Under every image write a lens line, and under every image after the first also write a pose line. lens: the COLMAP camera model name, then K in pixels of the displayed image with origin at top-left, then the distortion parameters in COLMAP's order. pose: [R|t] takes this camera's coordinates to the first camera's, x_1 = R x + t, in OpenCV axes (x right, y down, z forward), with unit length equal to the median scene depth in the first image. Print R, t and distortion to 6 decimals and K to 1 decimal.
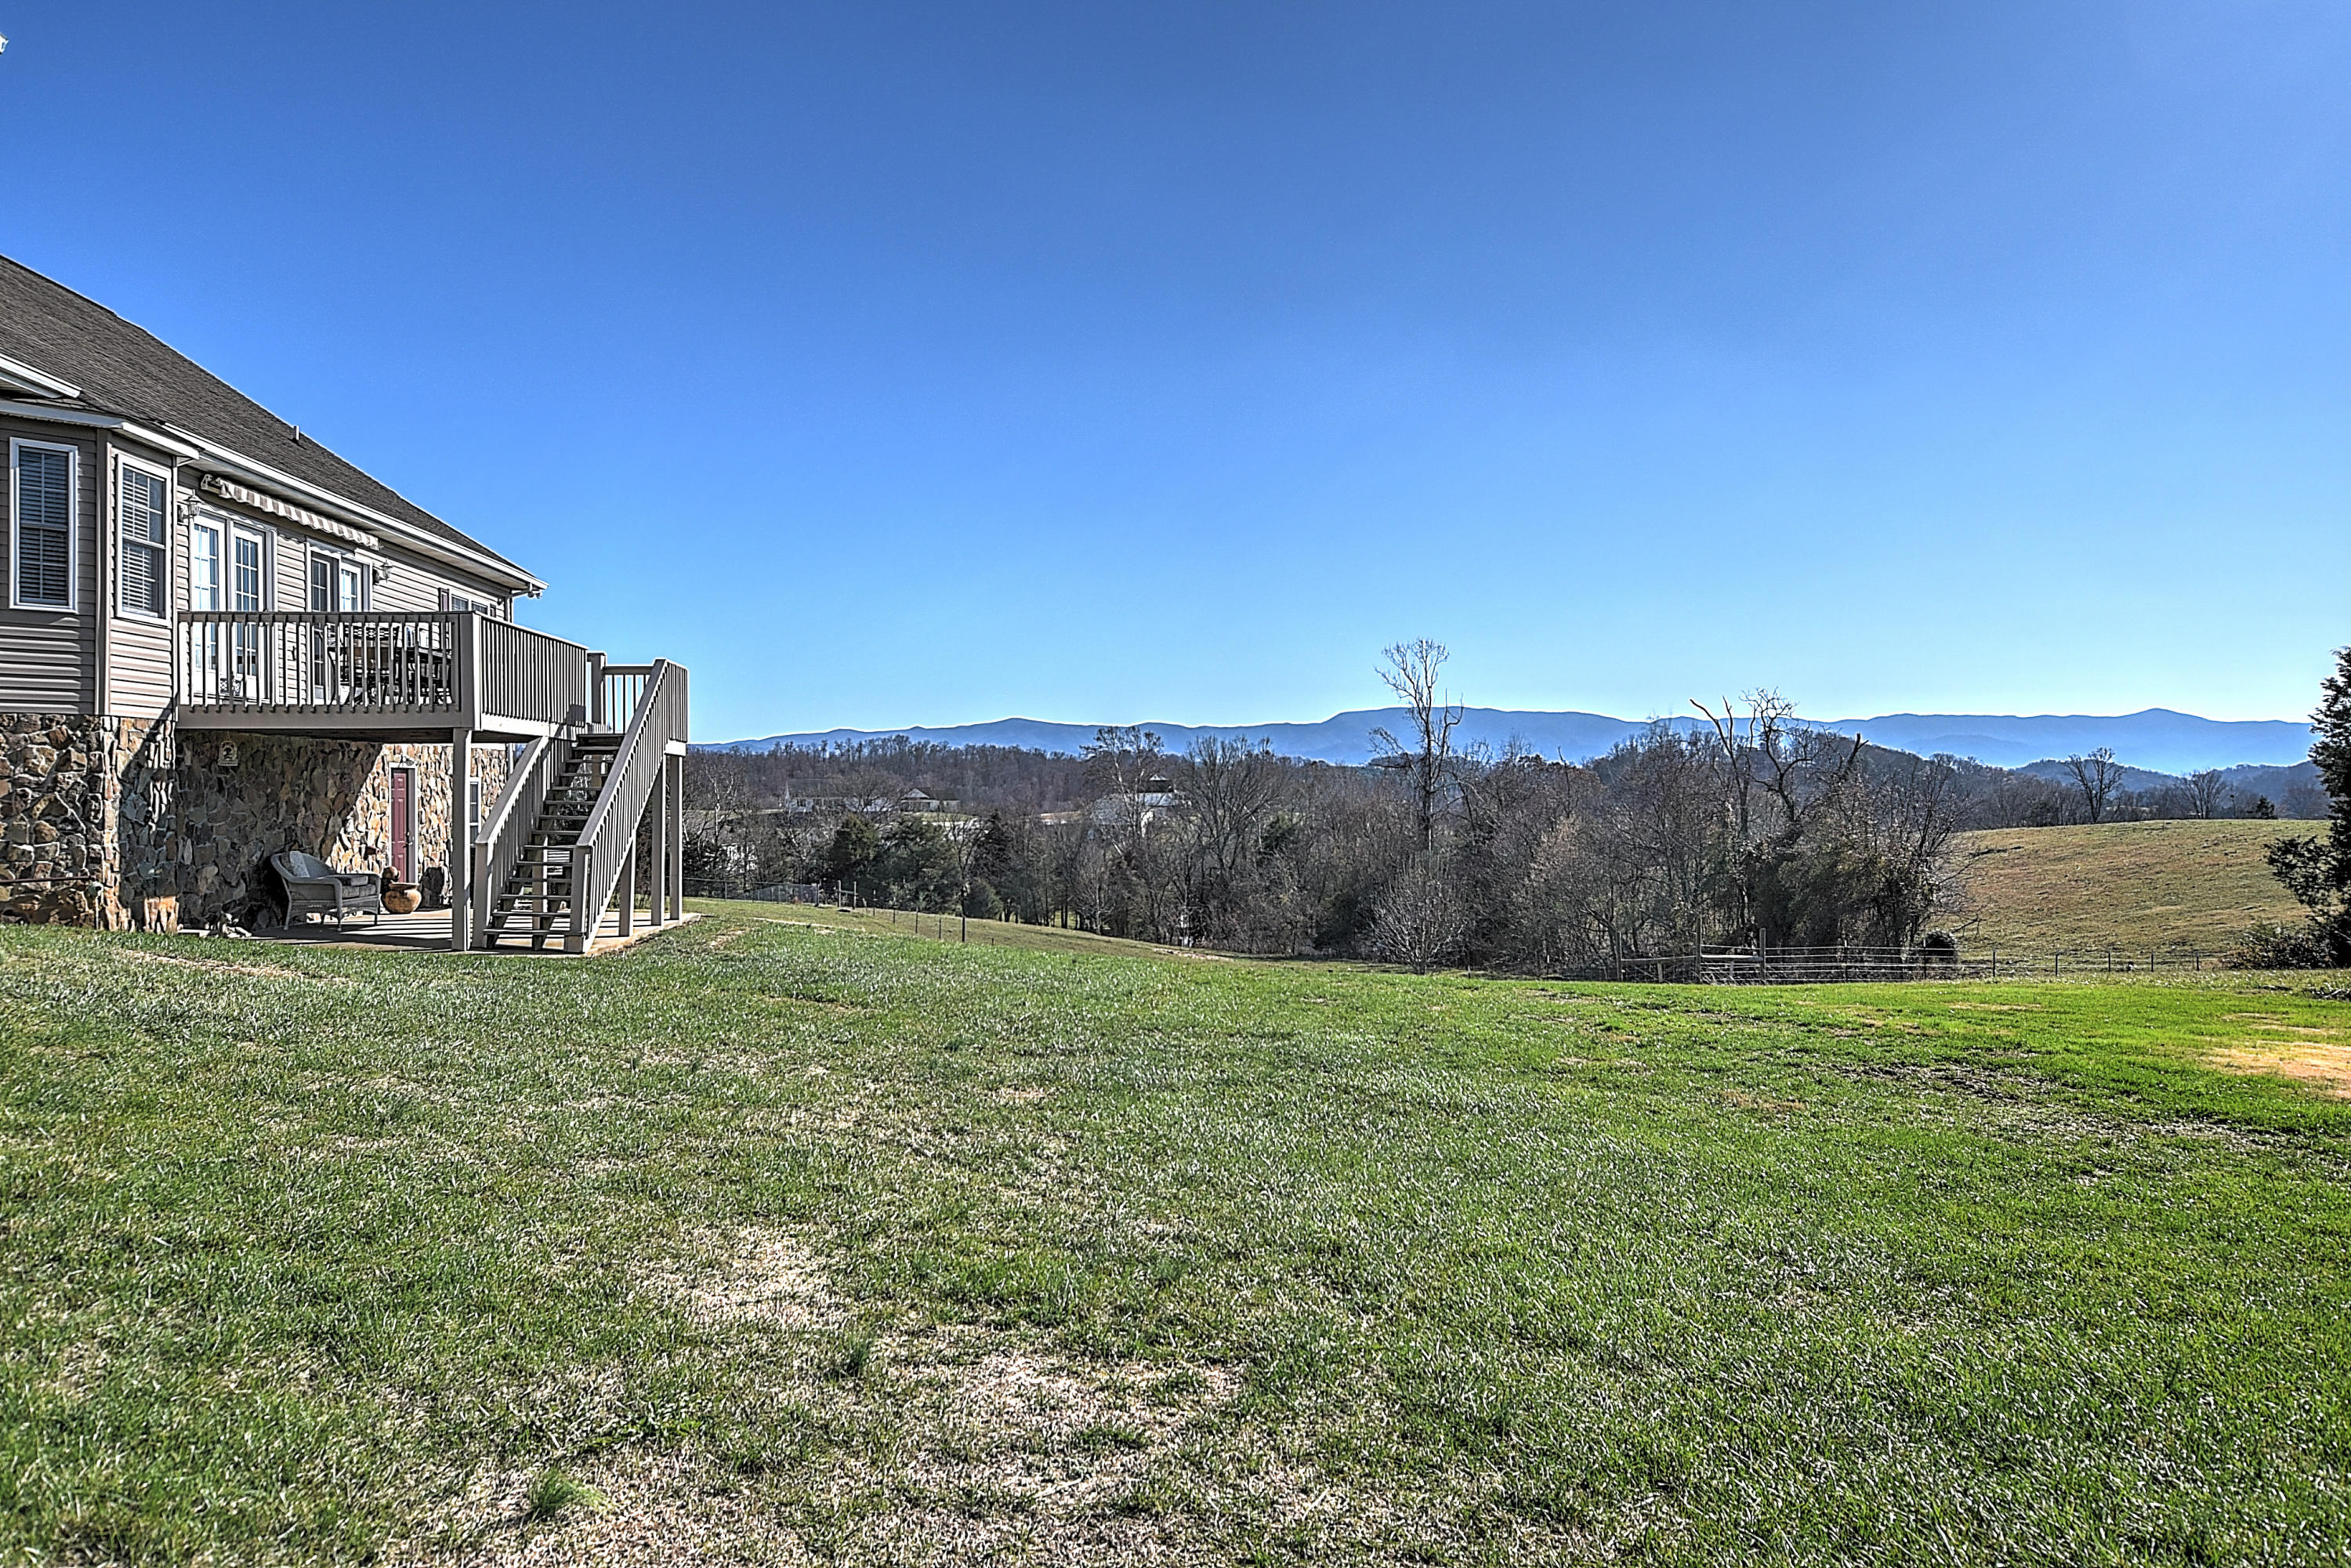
lens RADIAL K [[1721.7, 0, 1179.0], [0, 1721.7, 788.7], [0, 0, 1]] dist [0.008181, 0.019438]
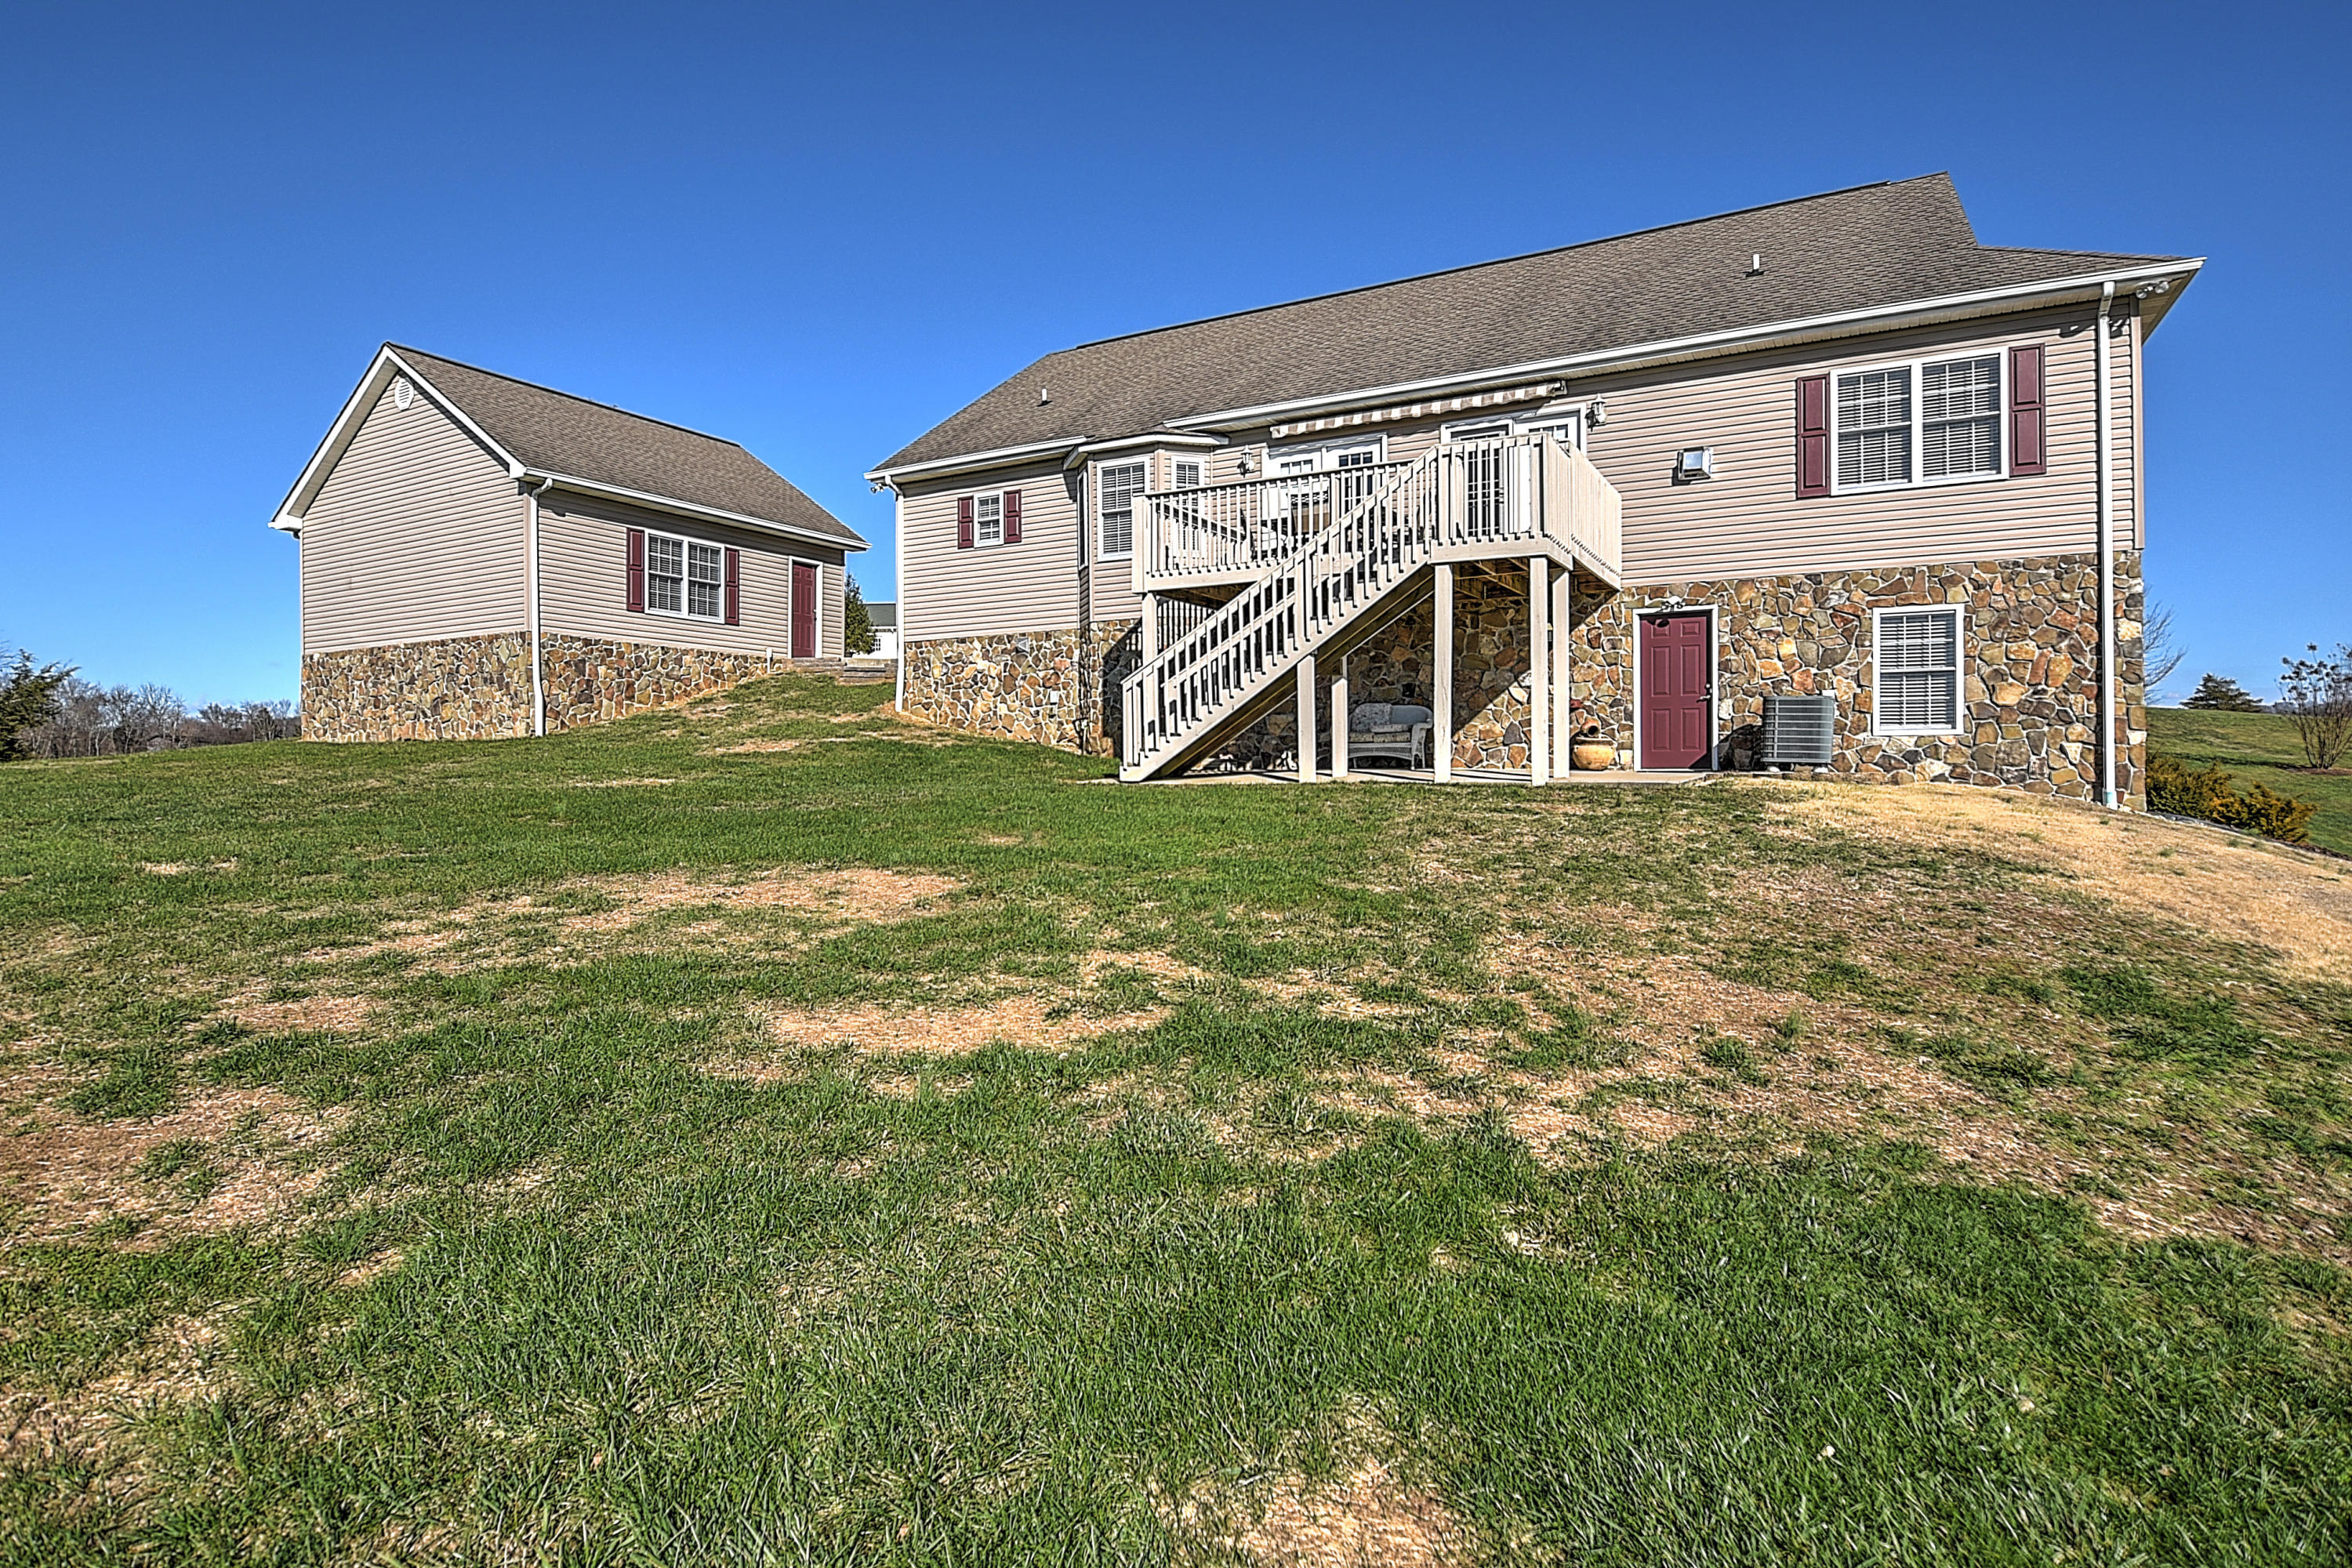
lens RADIAL K [[1256.8, 0, 1156.8], [0, 1256.8, 780.0], [0, 0, 1]] dist [-0.016373, 0.002579]
pose [[-0.547393, -0.000542, -0.836875, 0.360786], [0.008898, 0.999939, -0.006468, 0.116819], [0.836828, -0.010987, -0.547355, 1.673129]]
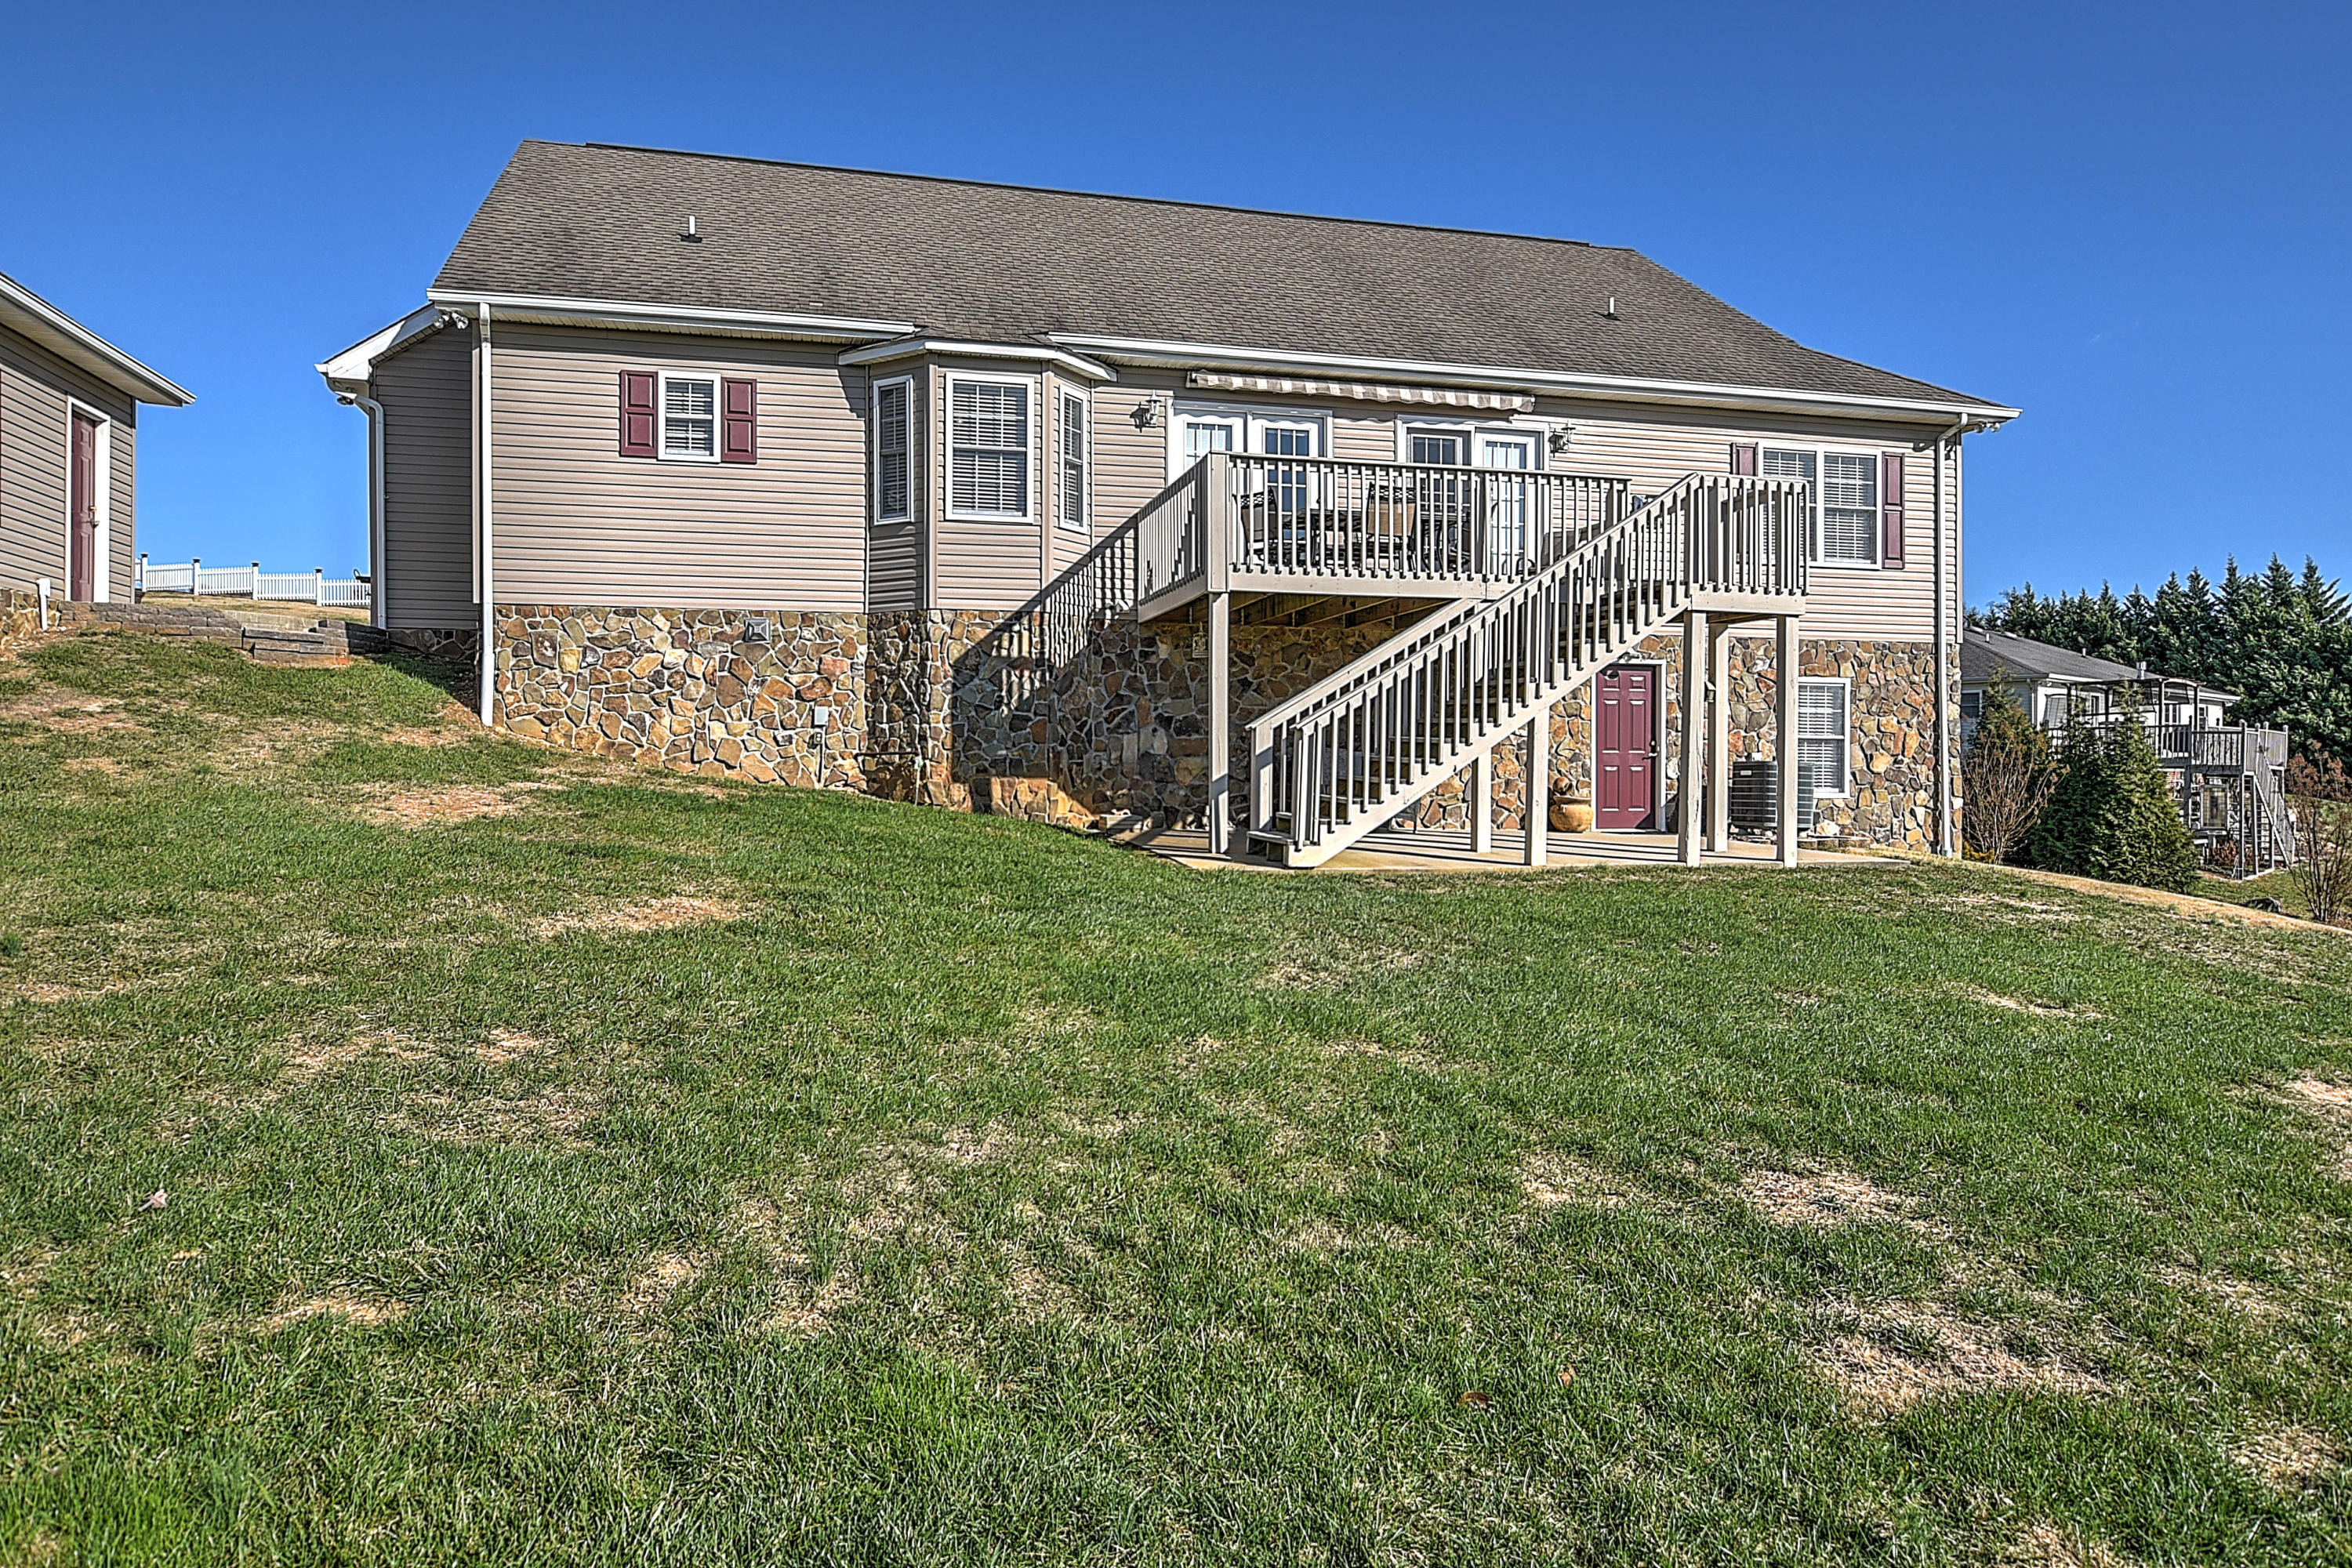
lens RADIAL K [[1489.6, 0, 1158.1], [0, 1489.6, 786.7], [0, 0, 1]] dist [-0.003948, 0.009193]
pose [[0.182697, 0.005964, -0.983151, 0.344512], [0.005123, 0.999962, 0.007018, 0.064784], [0.983156, -0.006318, 0.182659, 0.939784]]
